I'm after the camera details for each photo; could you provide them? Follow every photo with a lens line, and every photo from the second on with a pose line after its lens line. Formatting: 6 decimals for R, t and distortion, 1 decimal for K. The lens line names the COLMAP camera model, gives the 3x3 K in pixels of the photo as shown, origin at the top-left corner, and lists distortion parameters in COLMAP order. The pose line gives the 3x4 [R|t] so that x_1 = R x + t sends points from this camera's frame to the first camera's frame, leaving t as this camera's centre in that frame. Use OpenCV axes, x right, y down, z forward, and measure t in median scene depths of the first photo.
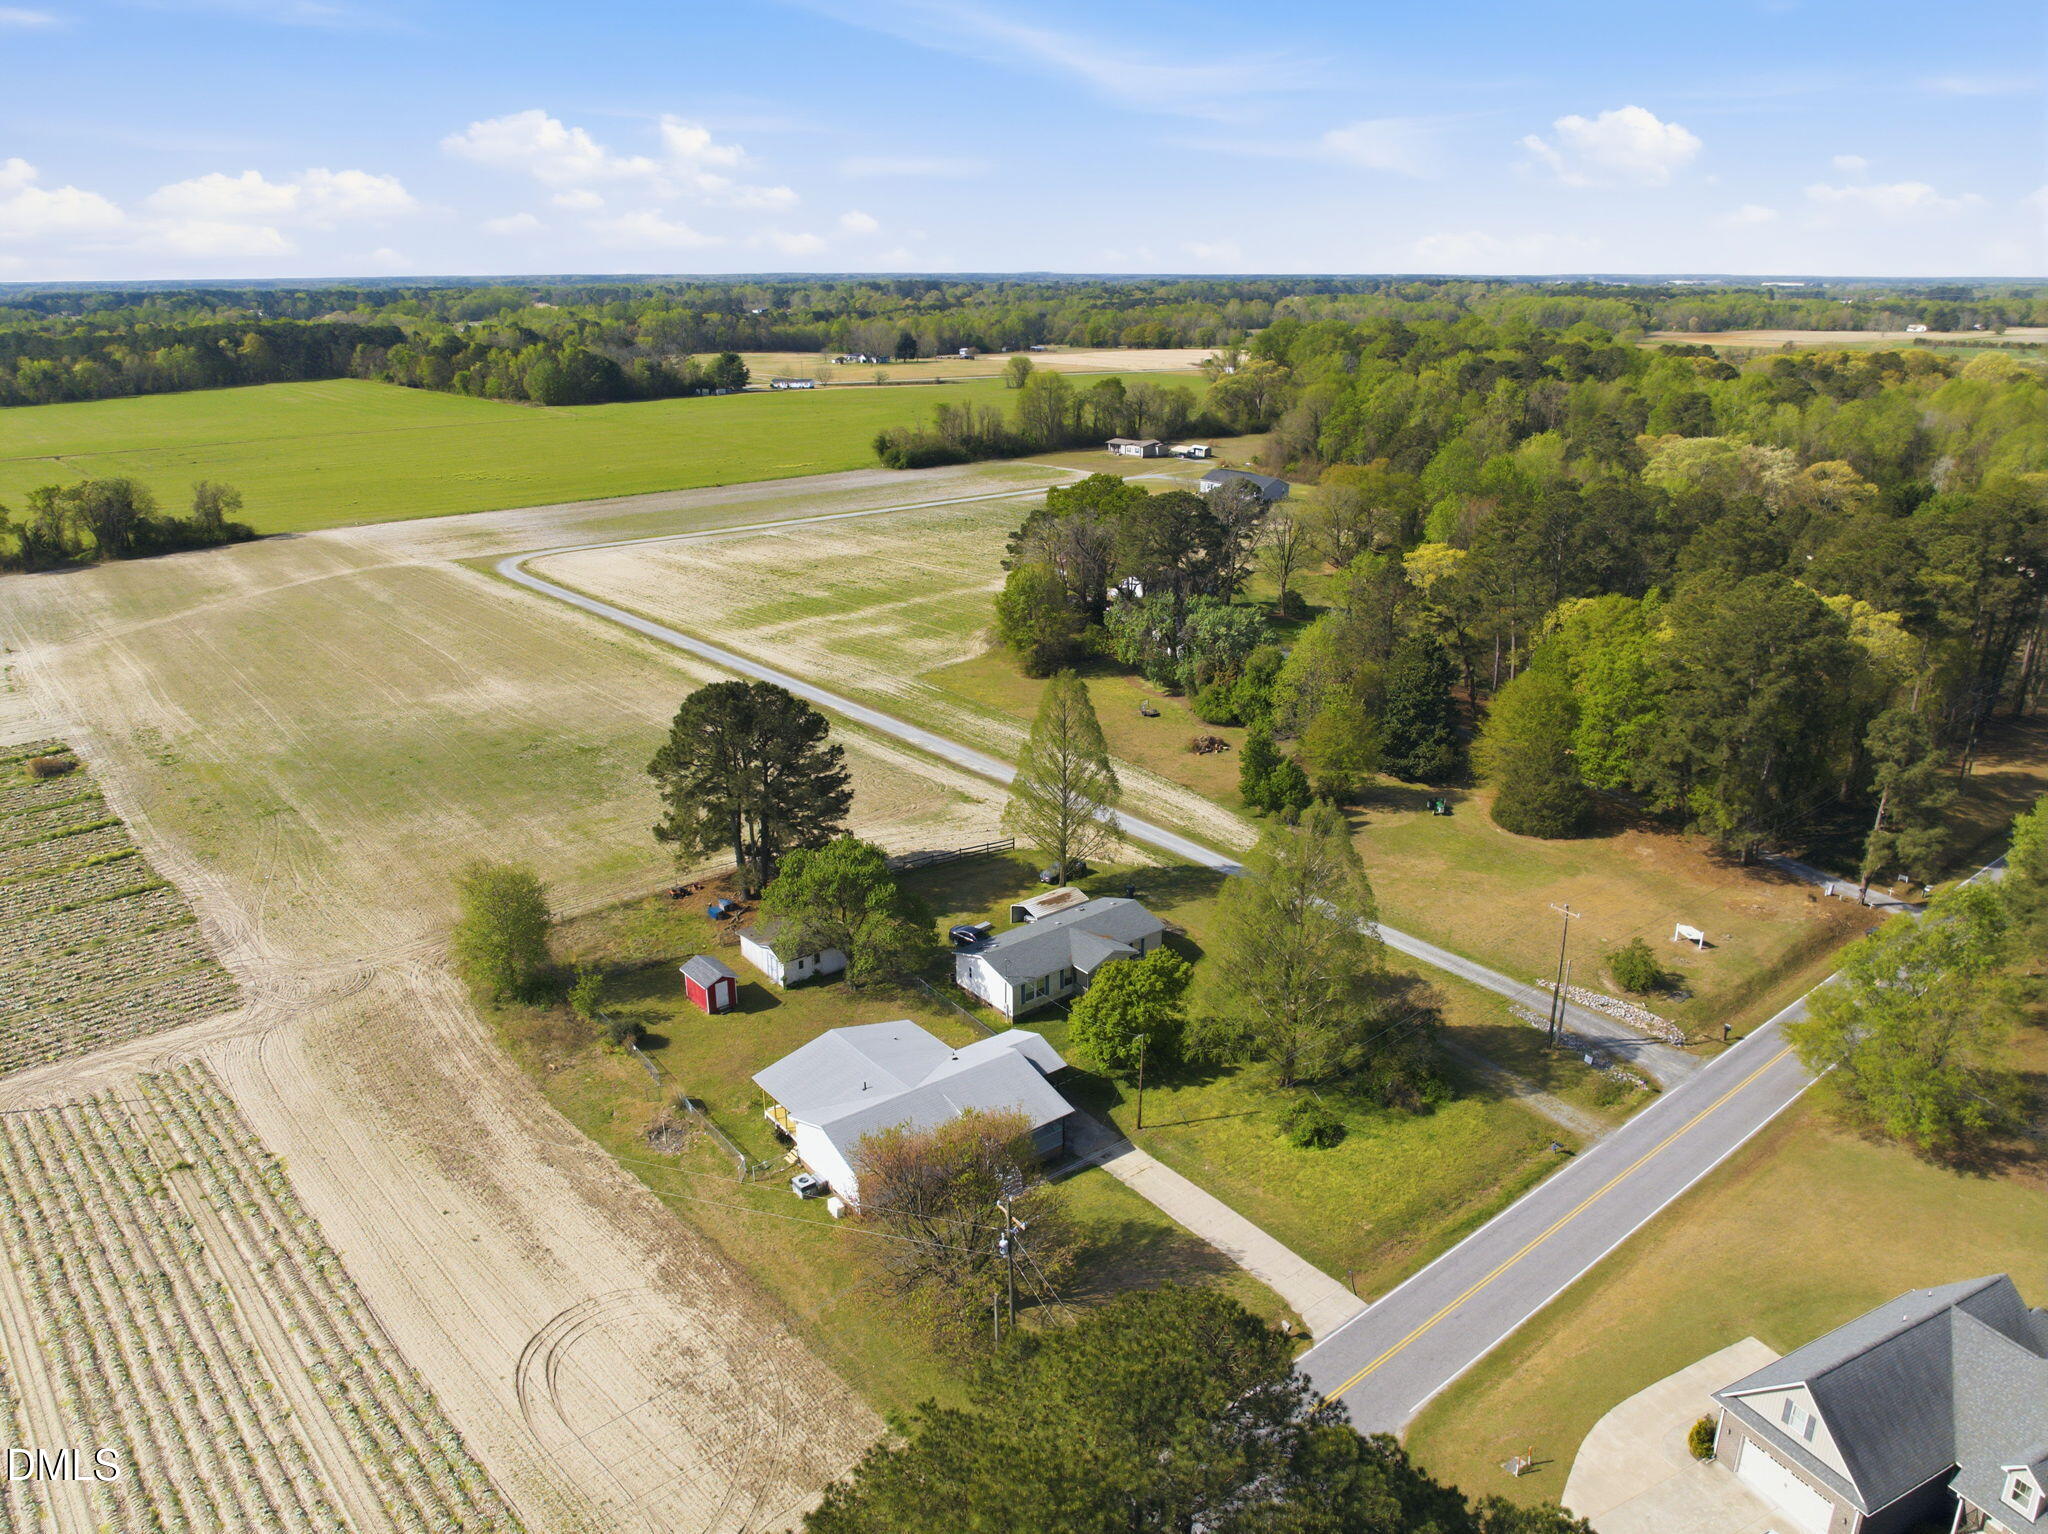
lens RADIAL K [[1469.6, 0, 1020.5], [0, 1469.6, 763.2], [0, 0, 1]] dist [-0.009585, -0.000480]
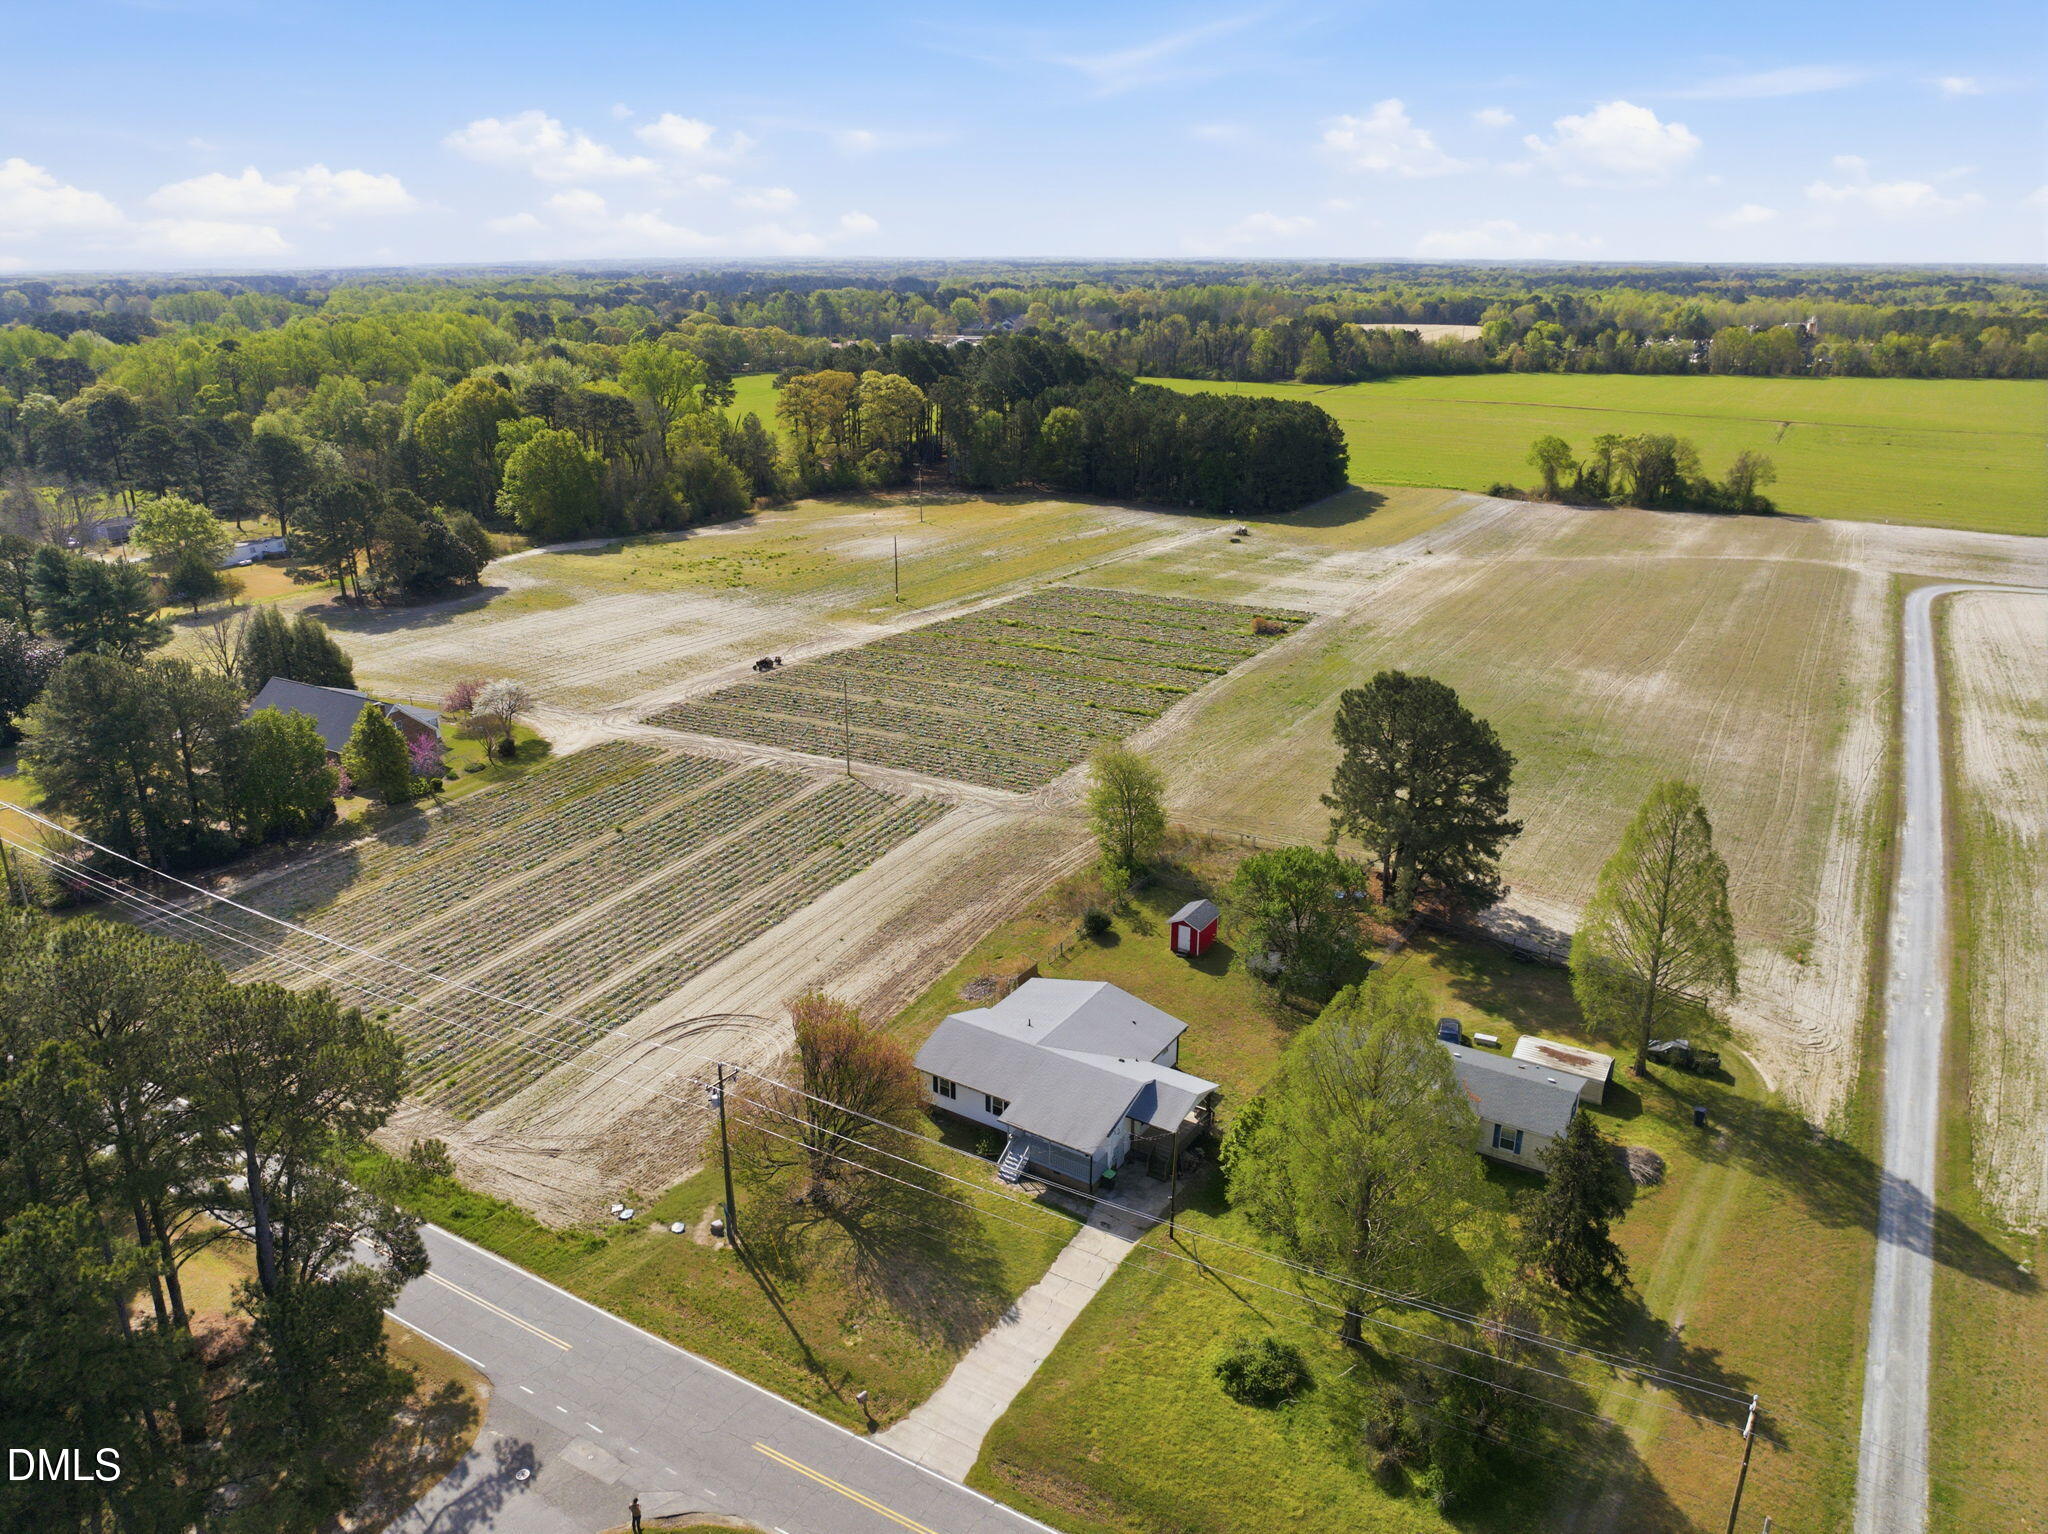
lens RADIAL K [[1469.6, 0, 1020.1], [0, 1469.6, 771.3], [0, 0, 1]] dist [-0.009585, -0.000480]
pose [[0.331128, 0.321306, -0.887196, 0.394827], [-0.307332, 0.925693, 0.220543, -0.088459], [0.892133, 0.199635, 0.405270, 0.288068]]
